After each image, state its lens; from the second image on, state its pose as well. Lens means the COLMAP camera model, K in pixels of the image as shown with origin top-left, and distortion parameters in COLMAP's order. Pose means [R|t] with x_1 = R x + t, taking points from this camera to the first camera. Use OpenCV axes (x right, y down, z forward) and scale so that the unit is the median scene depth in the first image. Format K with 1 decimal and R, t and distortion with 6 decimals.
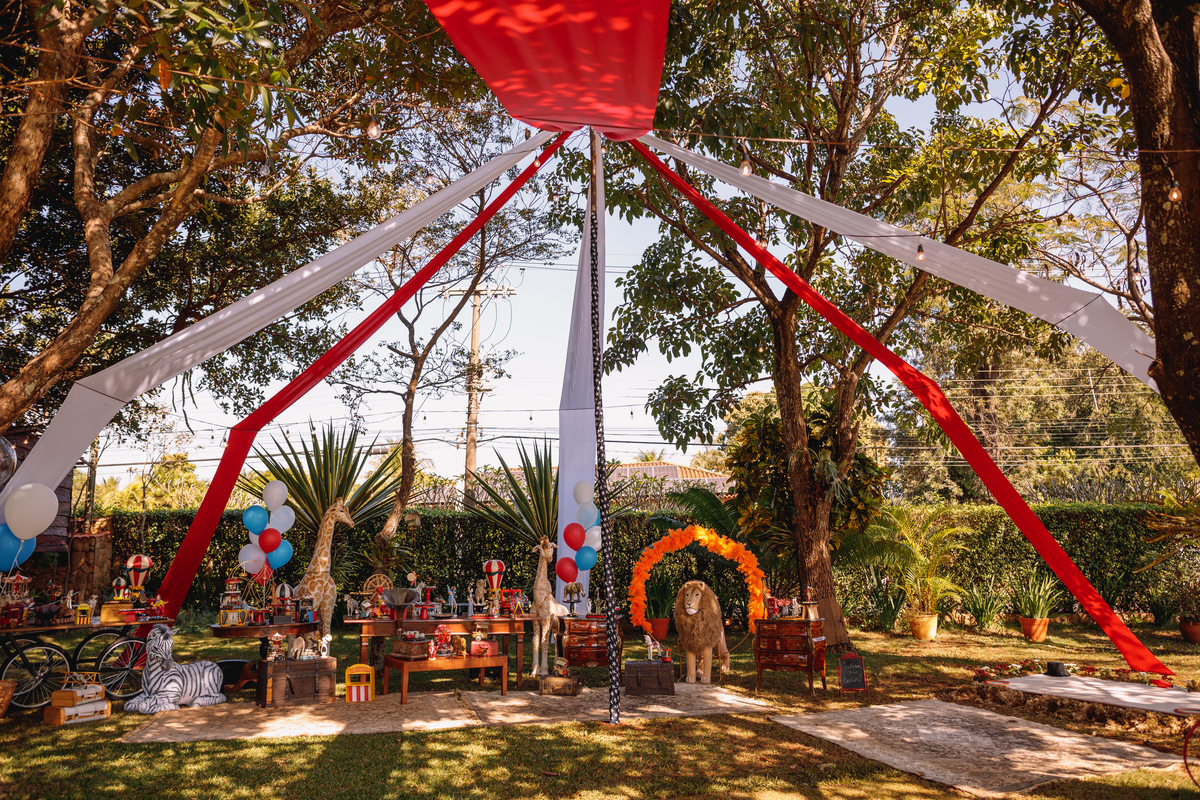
lens RADIAL K [[855.5, 0, 610.4], [0, 855.5, 396.6], [0, 0, 1]] dist [-0.067601, 0.042158]
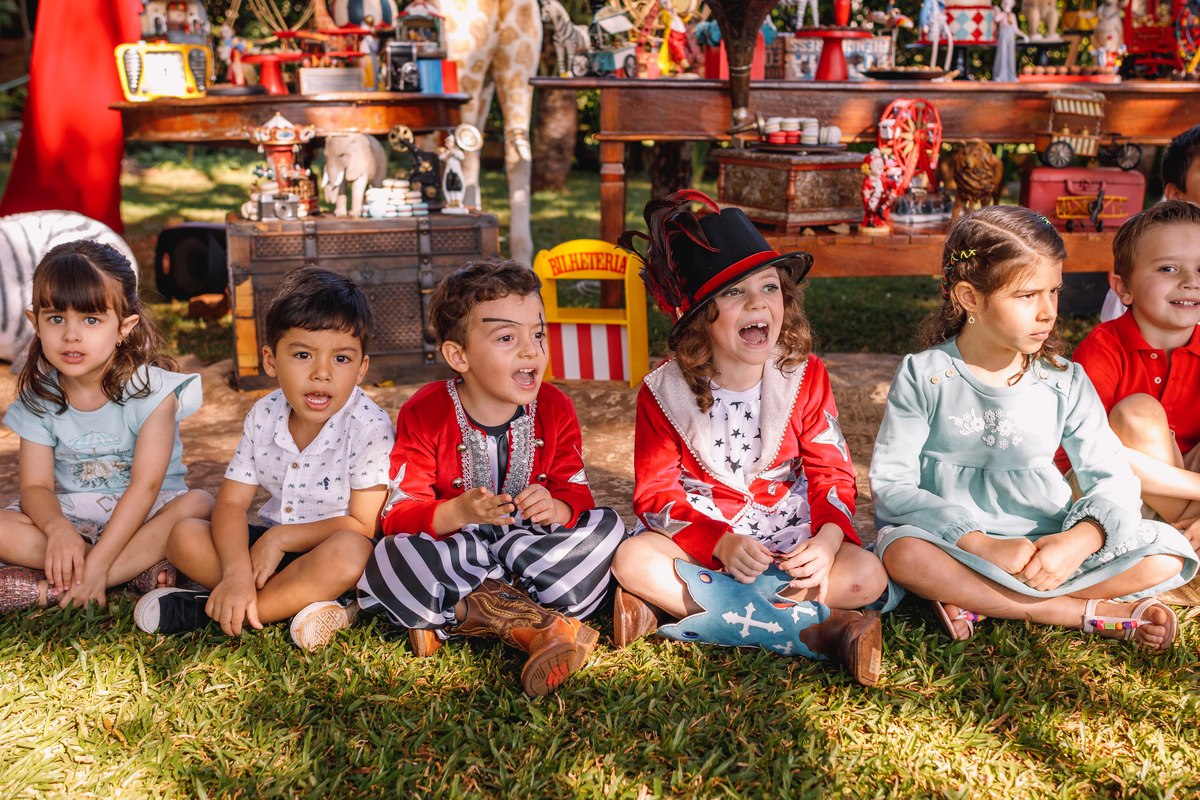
lens RADIAL K [[1209.8, 0, 635.0], [0, 1209.8, 367.6], [0, 0, 1]] dist [0.009217, -0.000814]
pose [[0.947197, 0.071409, -0.312601, -0.134544], [0.052195, 0.927549, 0.370038, 0.175944], [0.316376, -0.366815, 0.874844, 0.543575]]
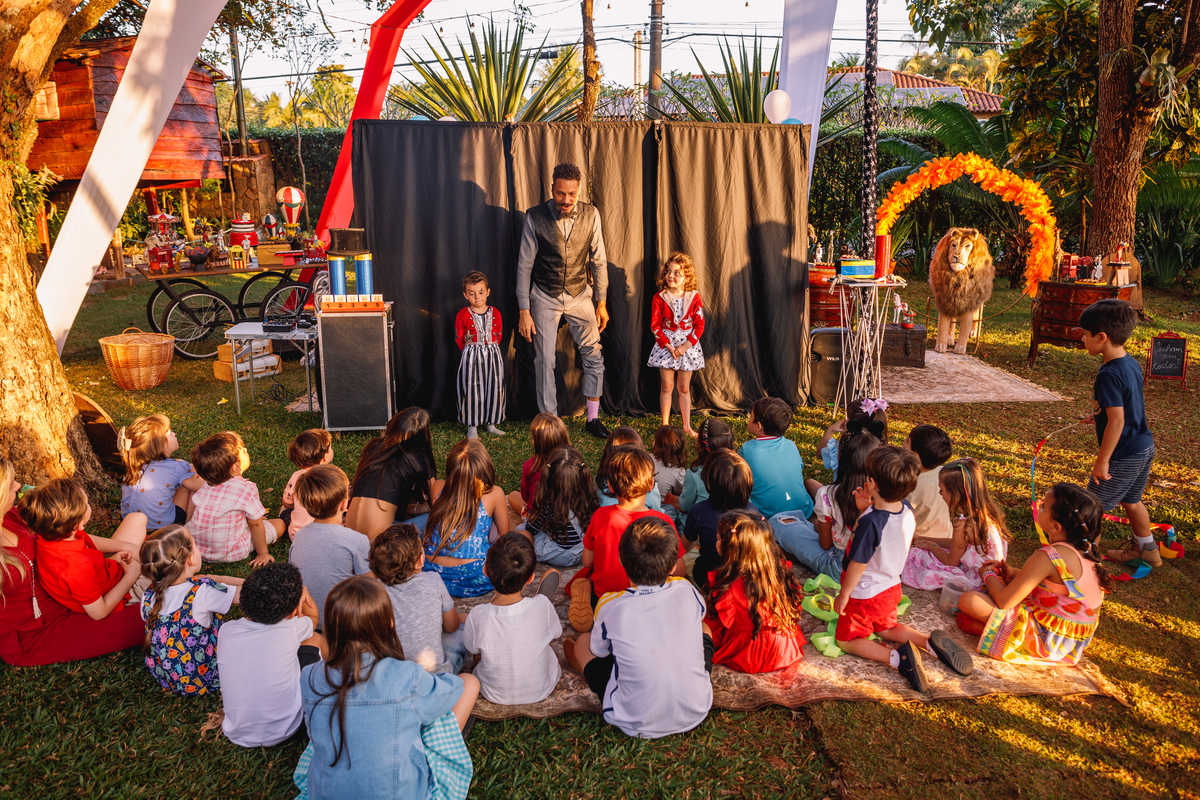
lens RADIAL K [[855.5, 0, 610.4], [0, 855.5, 396.6], [0, 0, 1]] dist [-0.067601, 0.042158]
pose [[0.982908, 0.058087, -0.174694, -0.064961], [0.022879, 0.903021, 0.428987, 0.016654], [0.182671, -0.425651, 0.886257, 0.176585]]
